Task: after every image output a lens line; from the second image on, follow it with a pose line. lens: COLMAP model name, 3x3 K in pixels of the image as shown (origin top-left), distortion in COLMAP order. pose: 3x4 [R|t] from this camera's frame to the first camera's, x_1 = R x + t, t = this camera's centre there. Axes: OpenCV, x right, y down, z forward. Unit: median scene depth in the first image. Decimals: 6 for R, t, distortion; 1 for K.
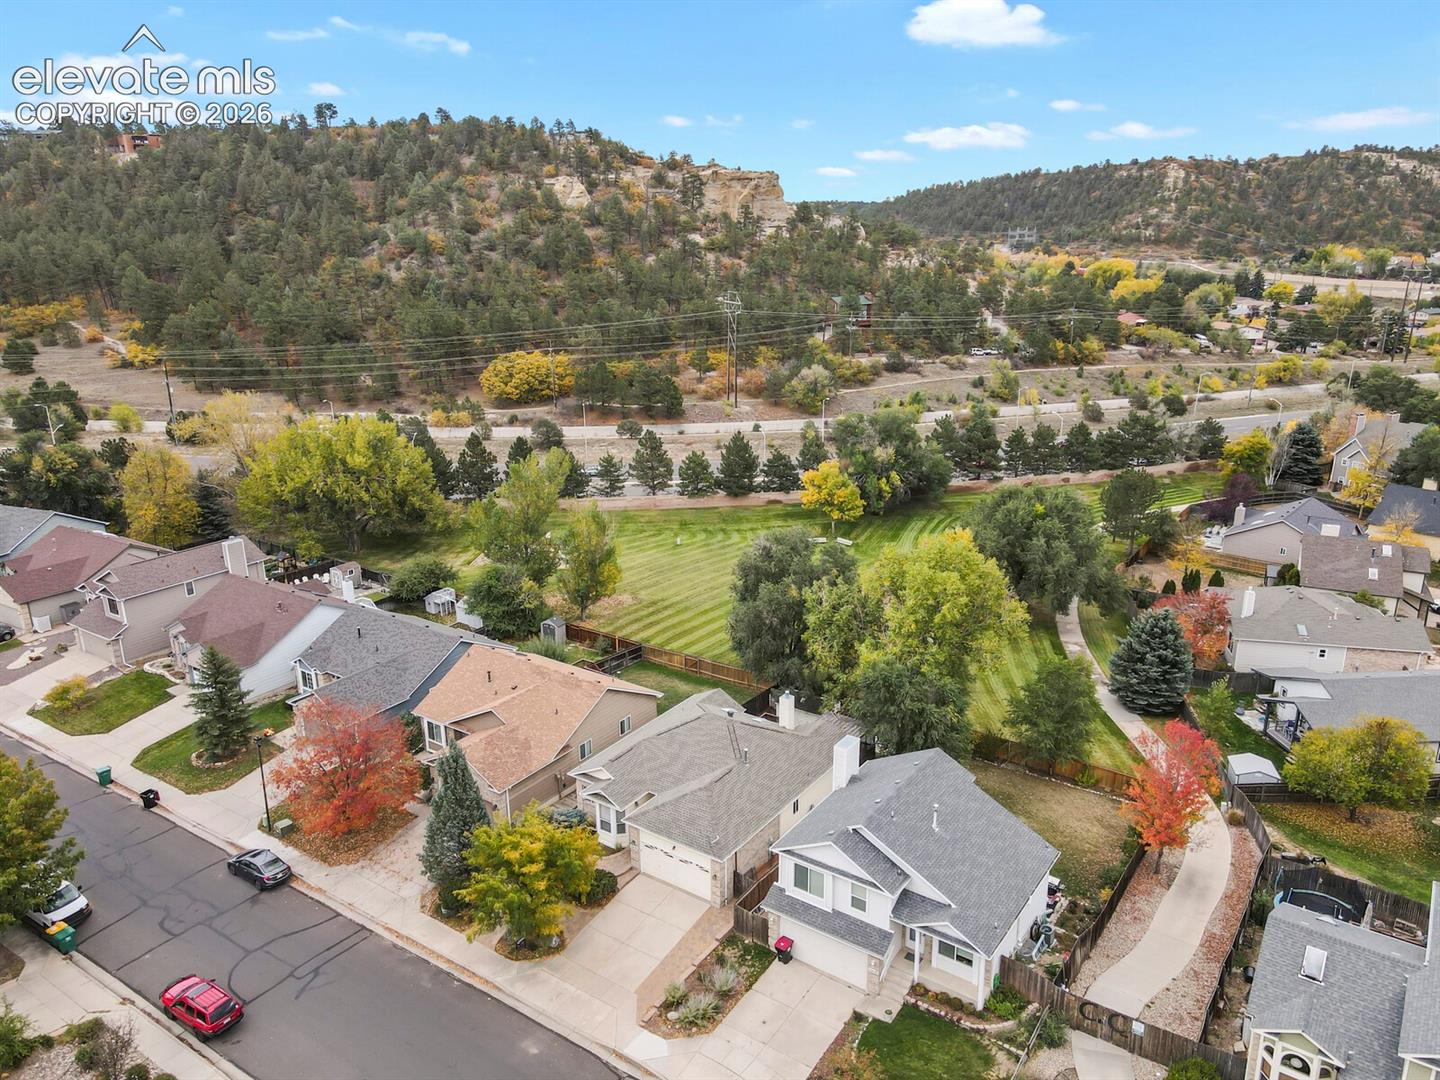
lens RADIAL K [[1038.8, 0, 724.3], [0, 1038.8, 547.6], [0, 0, 1]] dist [0.065854, 0.002378]
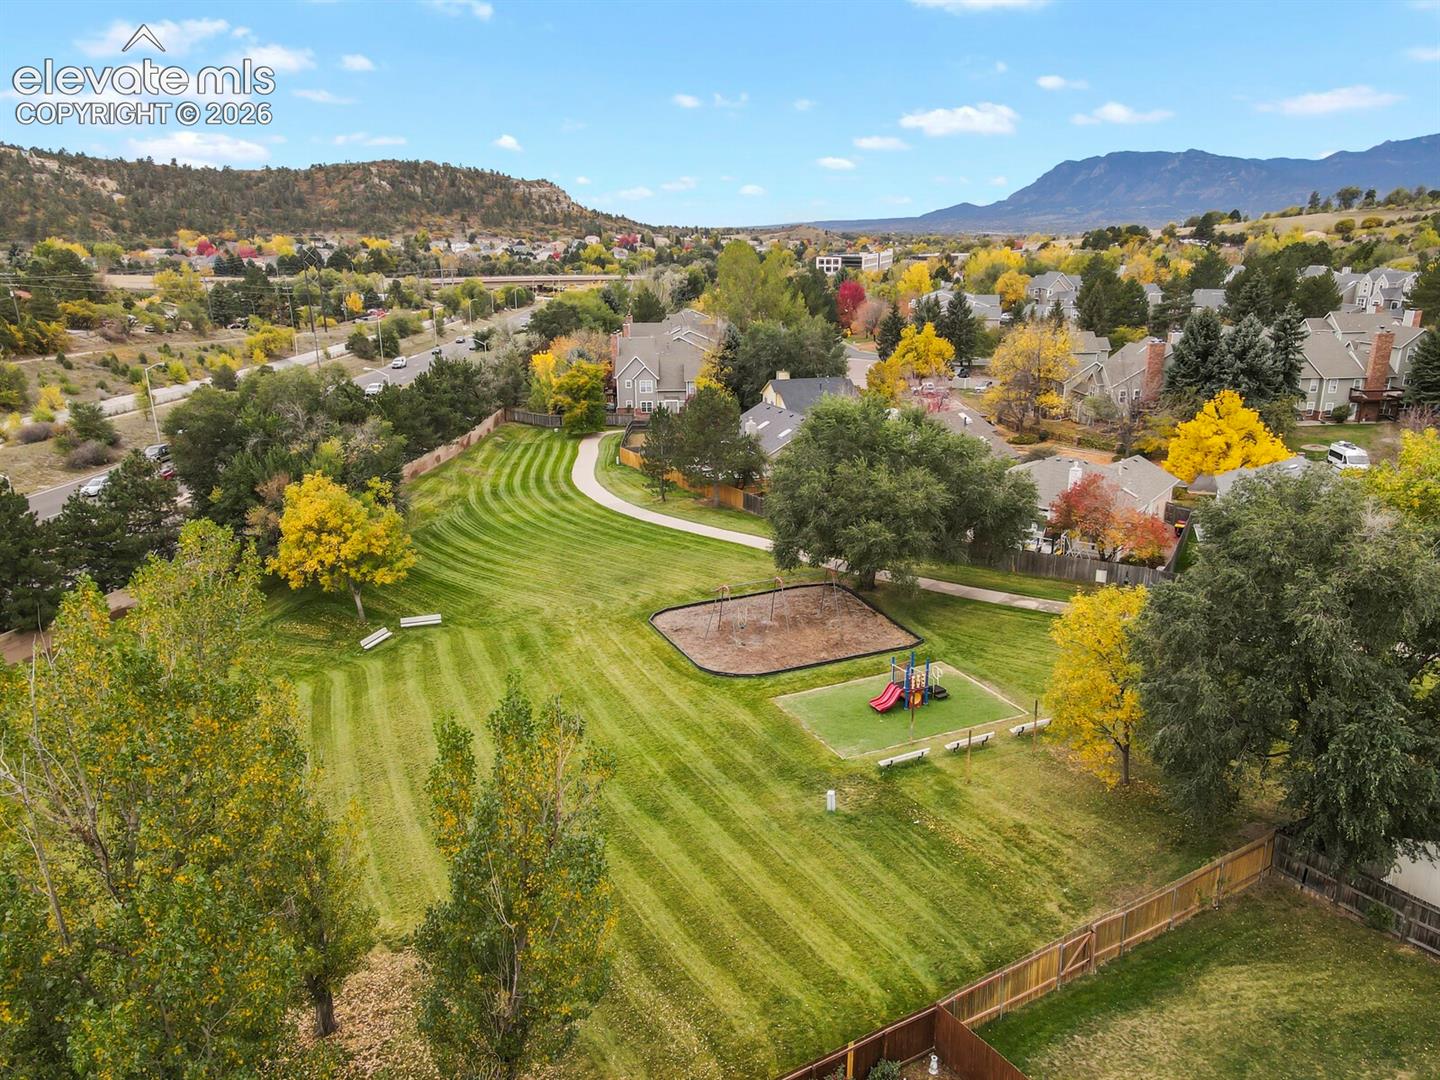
lens RADIAL K [[1038.8, 0, 724.3], [0, 1038.8, 547.6], [0, 0, 1]] dist [0.065854, 0.002378]
pose [[0.420099, -0.267001, 0.867311, -0.149929], [0.282779, 0.946667, 0.154461, -0.045448], [-0.862295, 0.180368, 0.473196, 0.383835]]
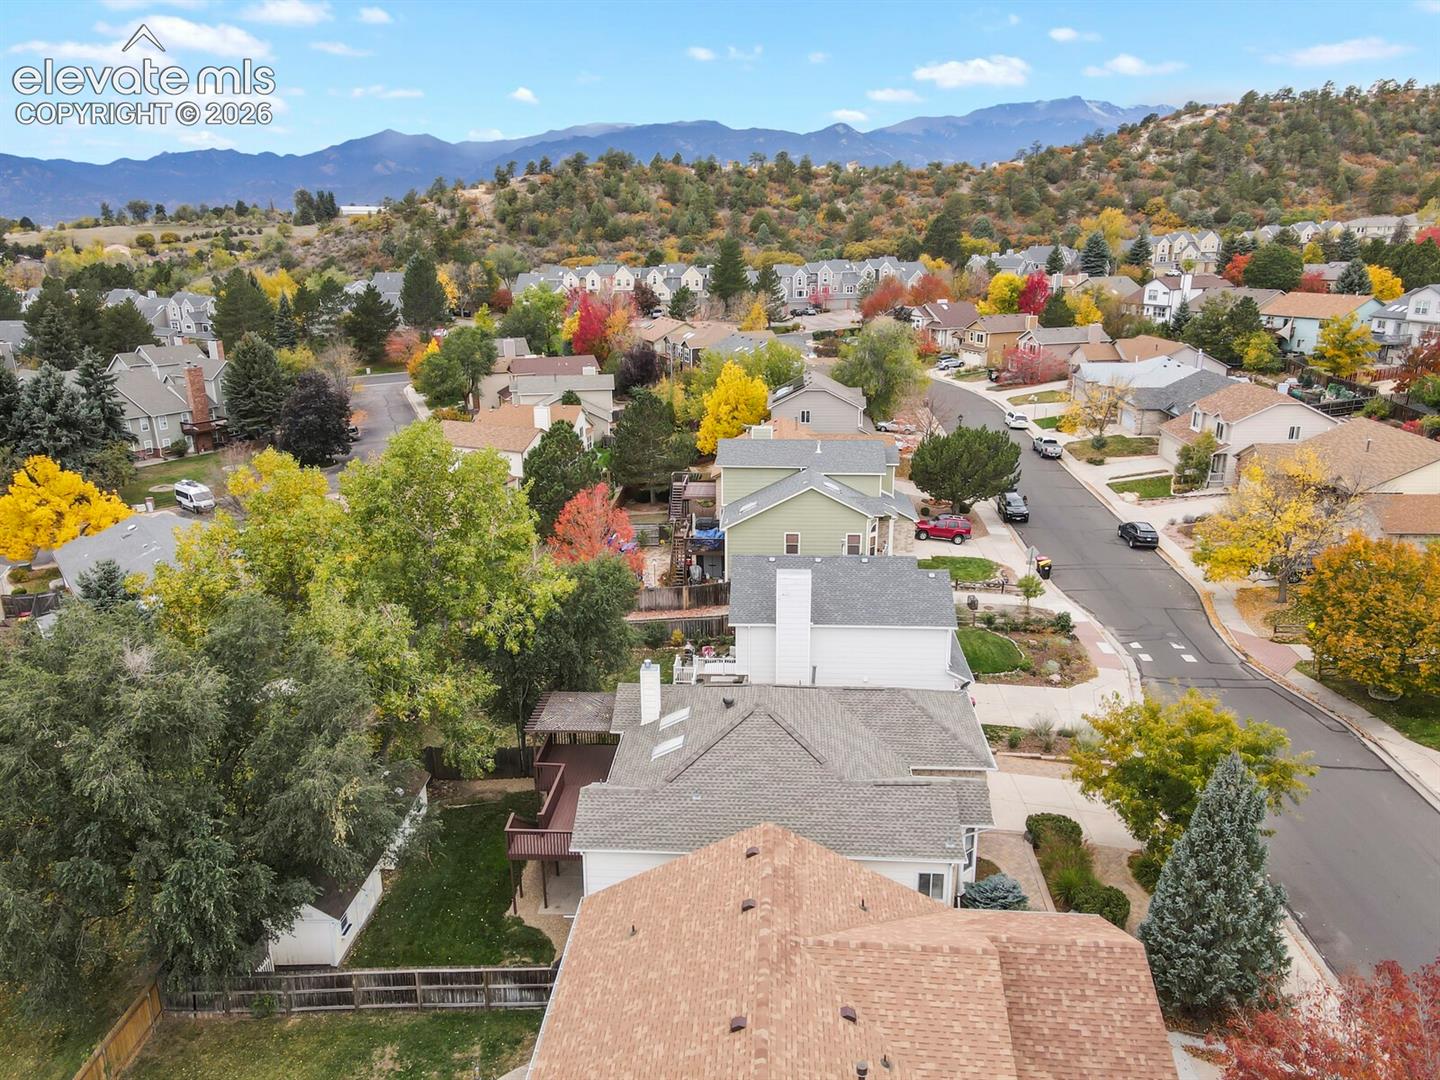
lens RADIAL K [[1038.8, 0, 724.3], [0, 1038.8, 547.6], [0, 0, 1]] dist [0.065854, 0.002378]
pose [[-0.521251, -0.246740, 0.816956, -0.141024], [0.270913, 0.859934, 0.432574, -0.055091], [-0.809261, 0.446803, -0.381397, 0.359014]]
